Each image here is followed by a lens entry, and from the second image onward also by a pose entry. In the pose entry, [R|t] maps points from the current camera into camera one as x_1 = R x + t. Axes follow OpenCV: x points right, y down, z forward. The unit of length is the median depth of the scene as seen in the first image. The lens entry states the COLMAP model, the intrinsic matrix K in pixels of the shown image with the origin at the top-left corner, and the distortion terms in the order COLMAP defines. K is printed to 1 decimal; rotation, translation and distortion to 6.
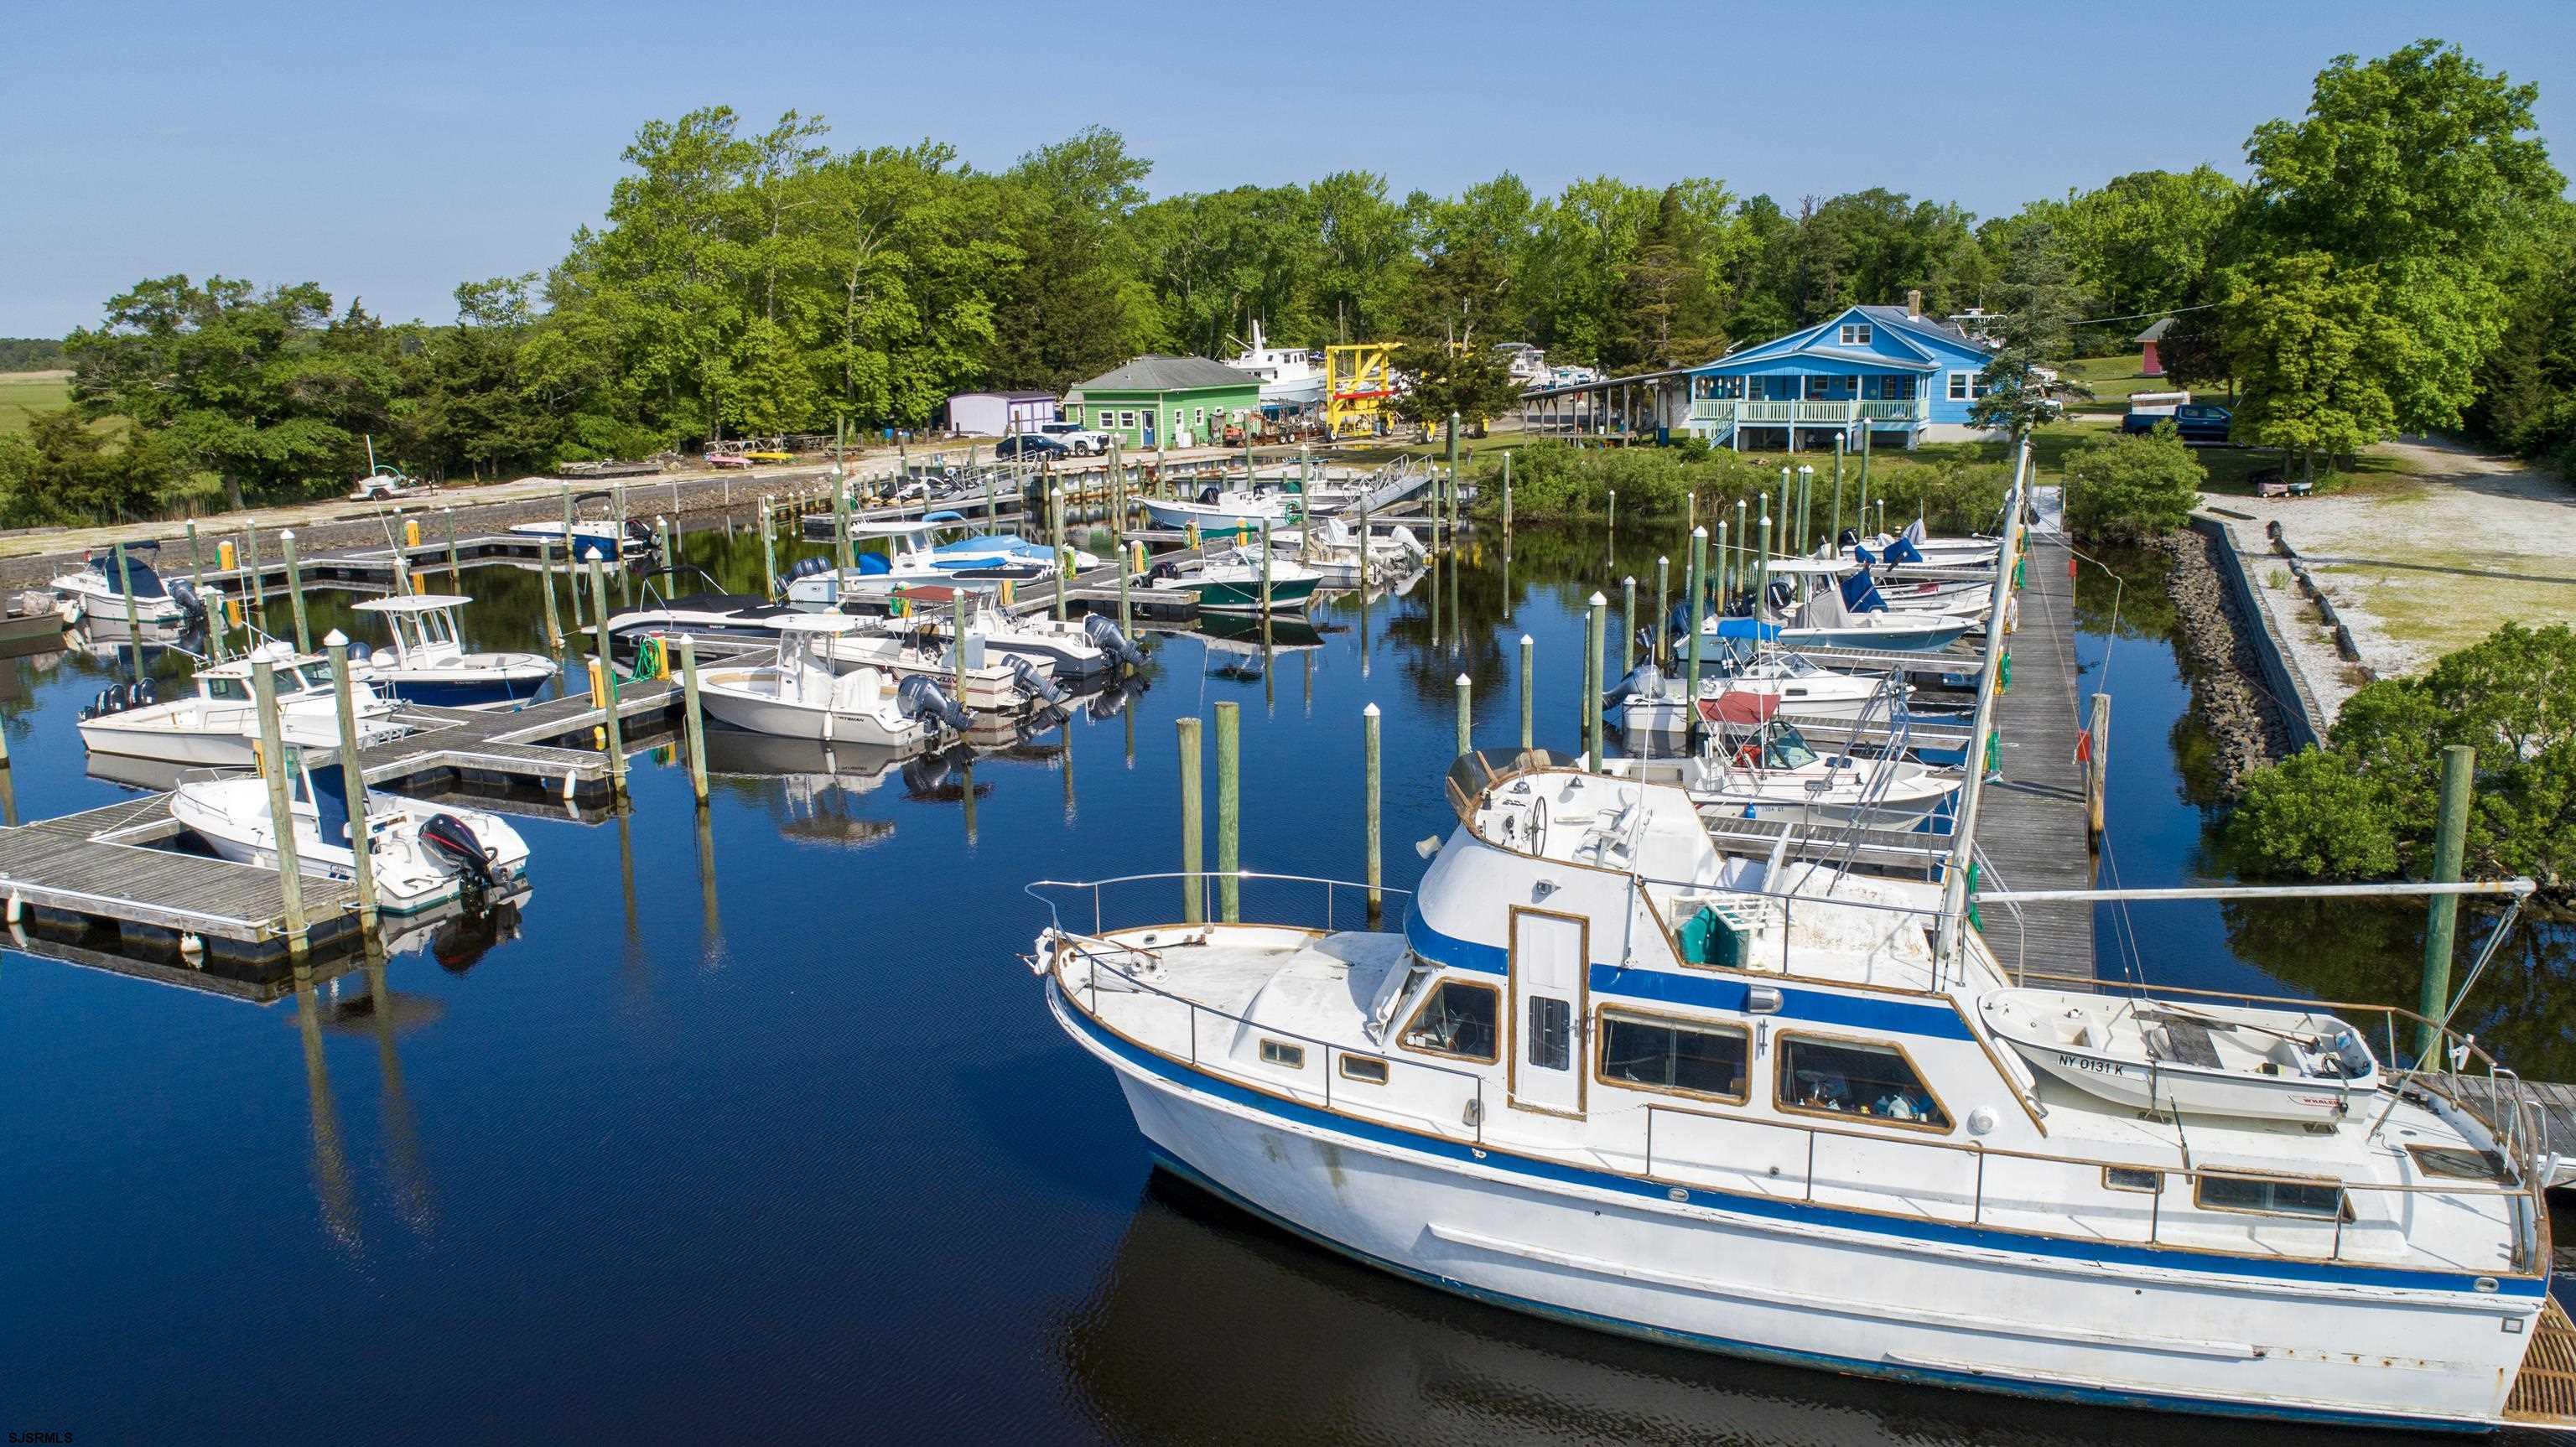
lens RADIAL K [[1821.6, 0, 1291.4], [0, 1821.6, 718.2], [0, 0, 1]] dist [-0.018600, 0.003395]
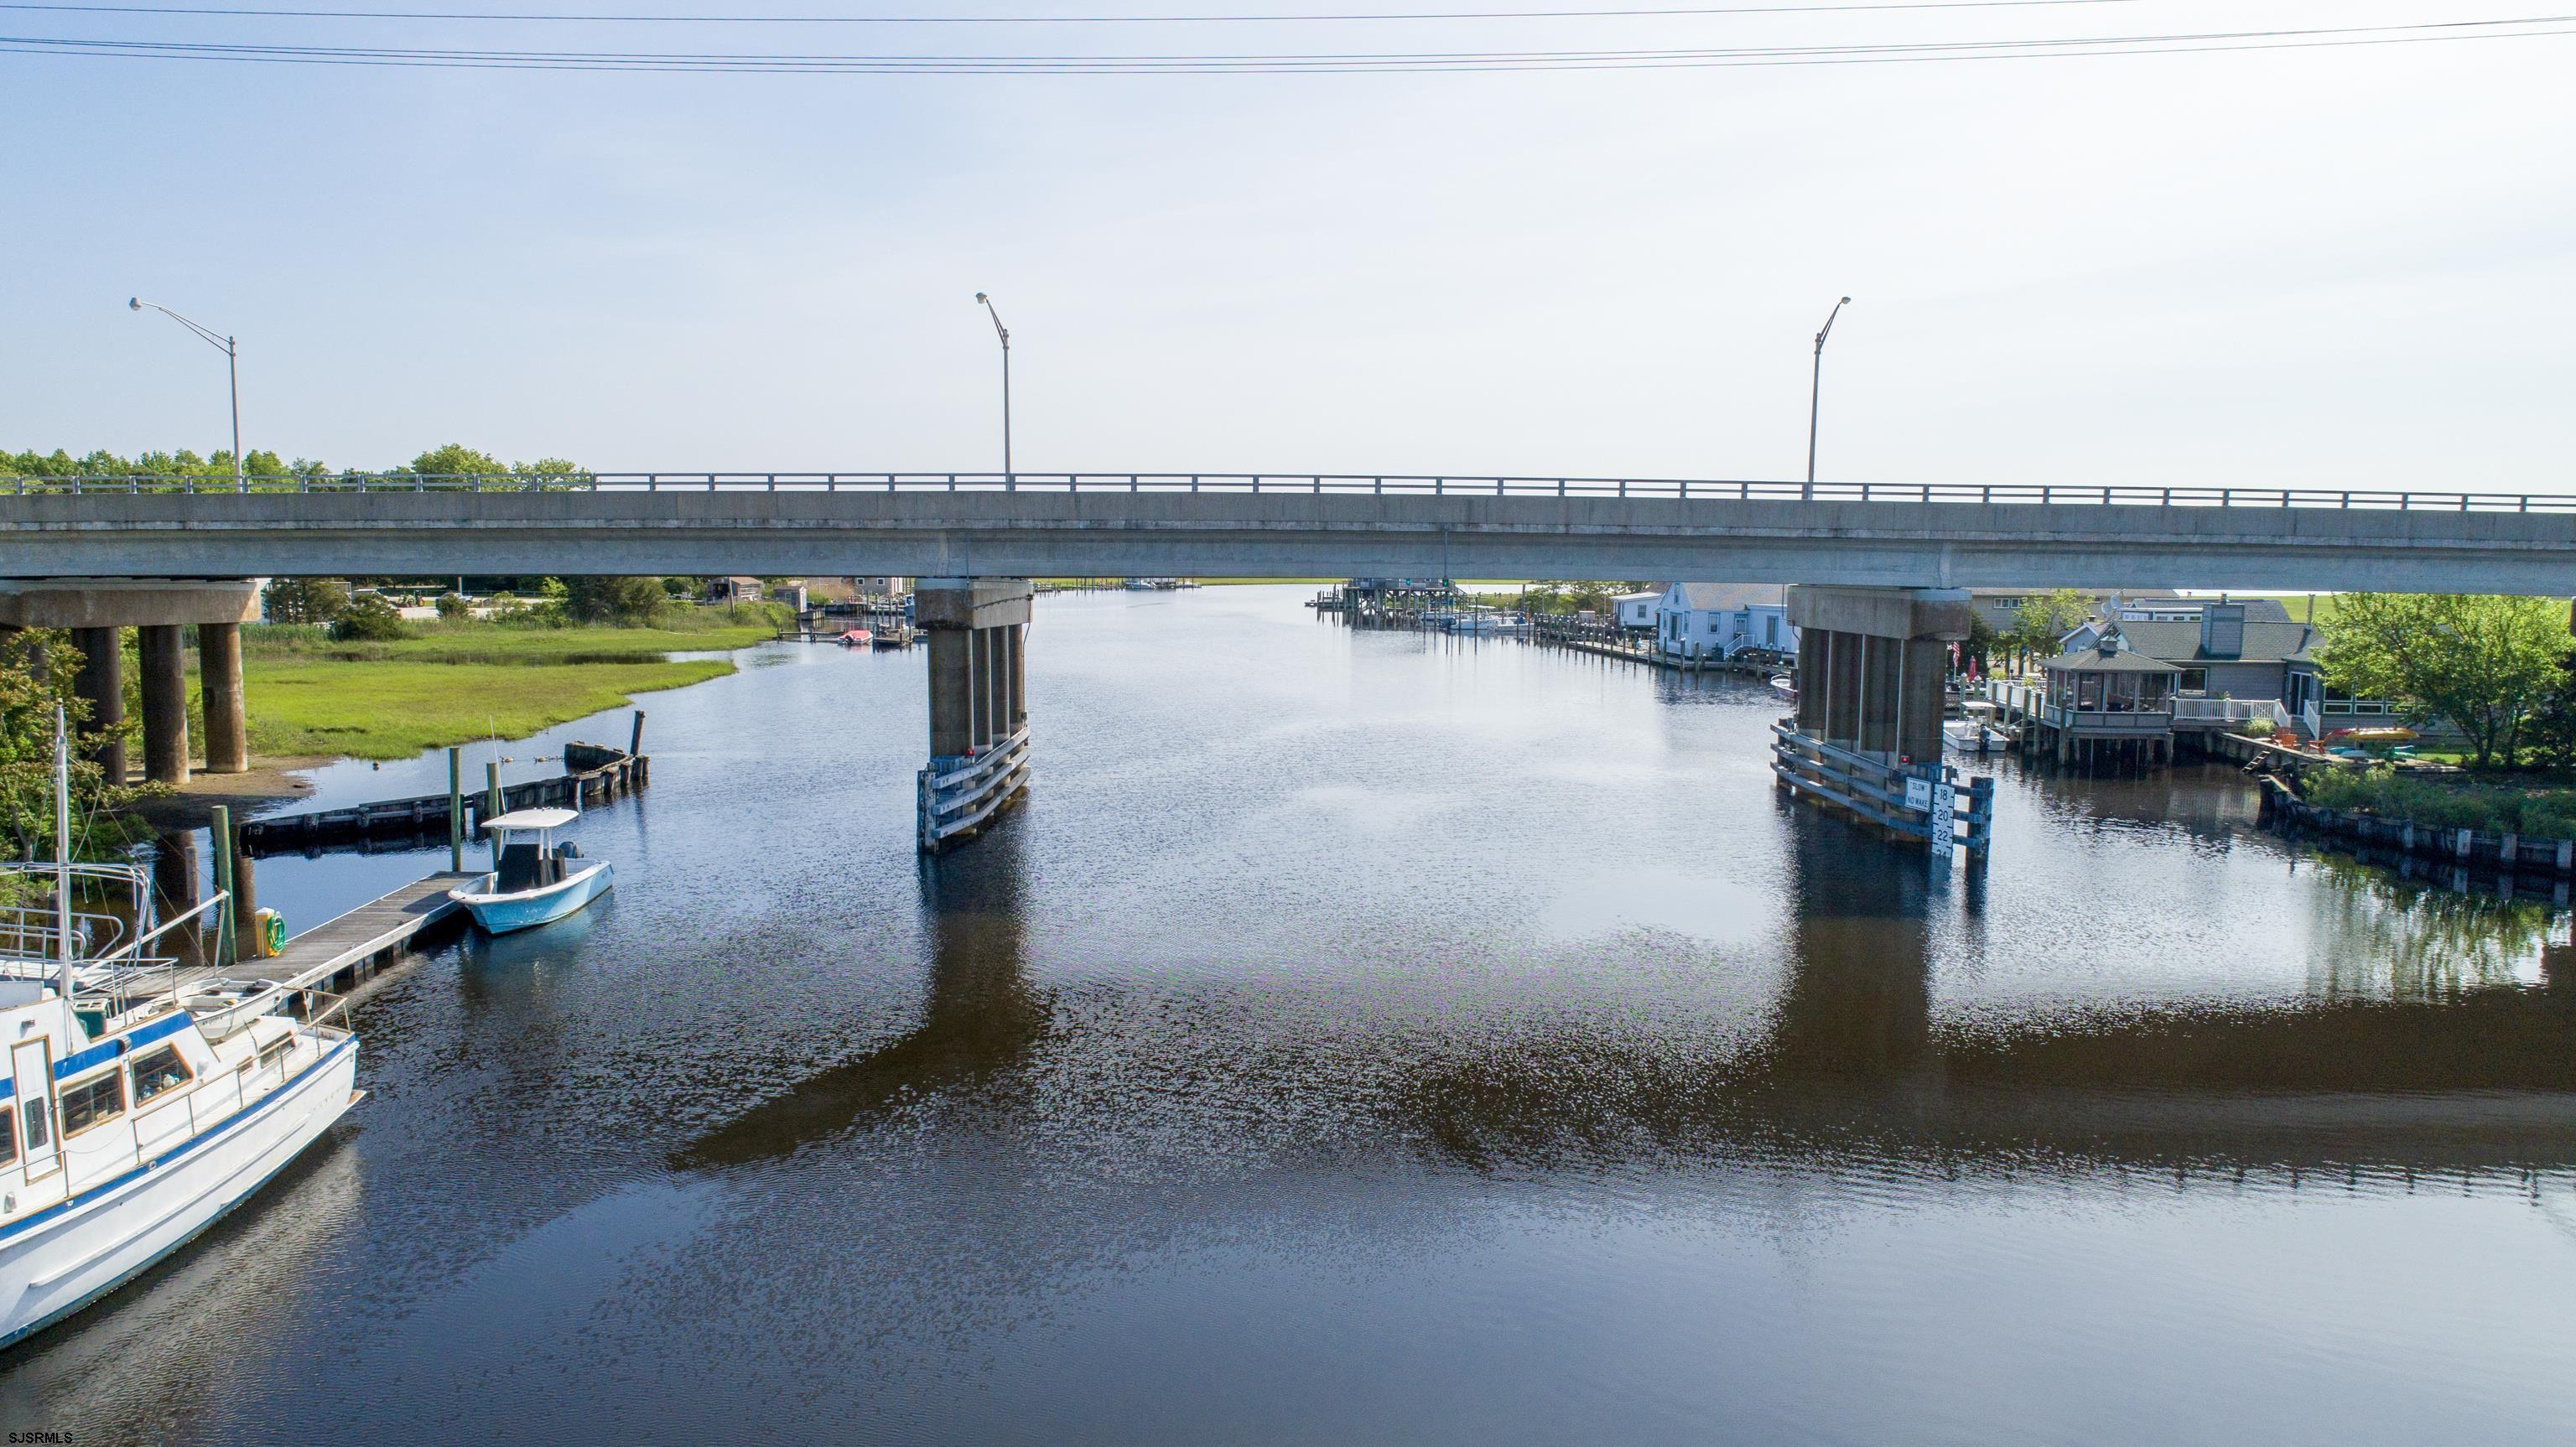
lens RADIAL K [[1718.5, 0, 1285.6], [0, 1718.5, 725.2], [0, 0, 1]] dist [-0.019071, 0.007823]
pose [[-0.367068, -0.084039, 0.926390, -0.227626], [0.190074, 0.968121, 0.163138, -0.026285], [-0.910567, 0.235966, -0.339392, 0.073500]]
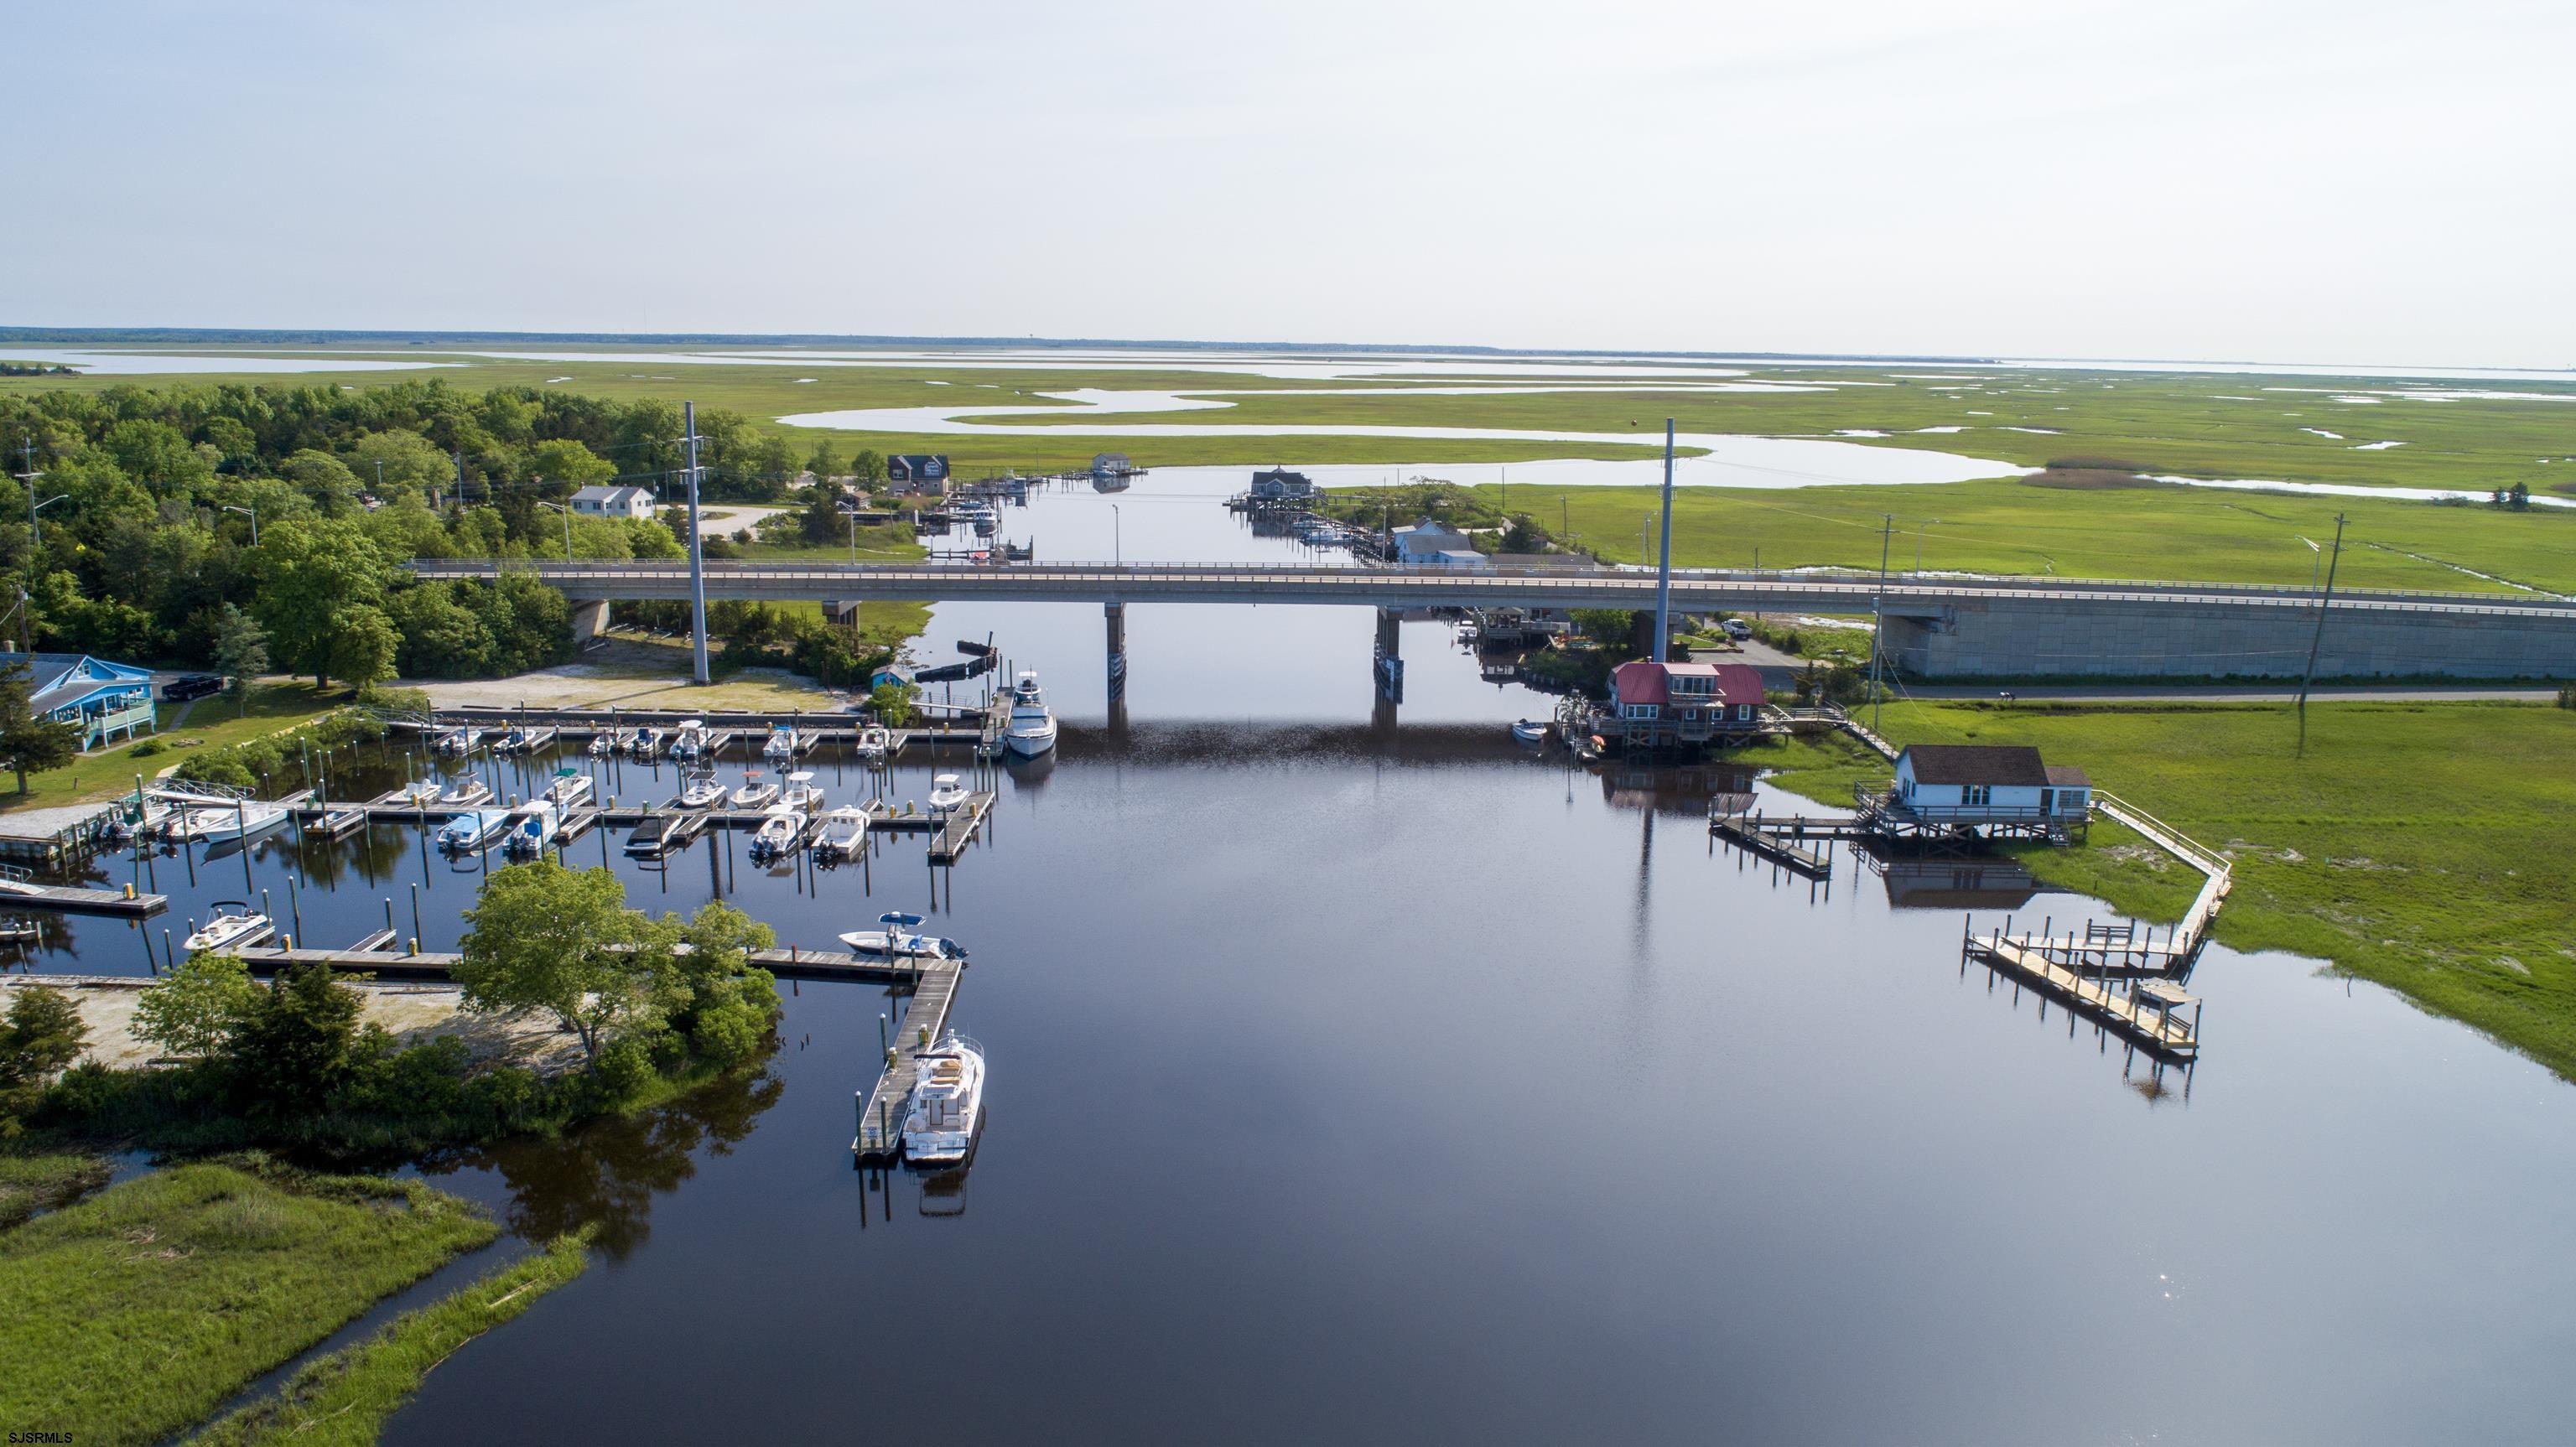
lens RADIAL K [[1718.5, 0, 1290.7], [0, 1718.5, 722.2], [0, 0, 1]] dist [-0.019071, 0.007823]
pose [[-0.410295, -0.186620, 0.892654, -1.547065], [0.180876, 0.942739, 0.280228, -0.392225], [-0.893835, 0.276435, -0.353046, 0.528910]]
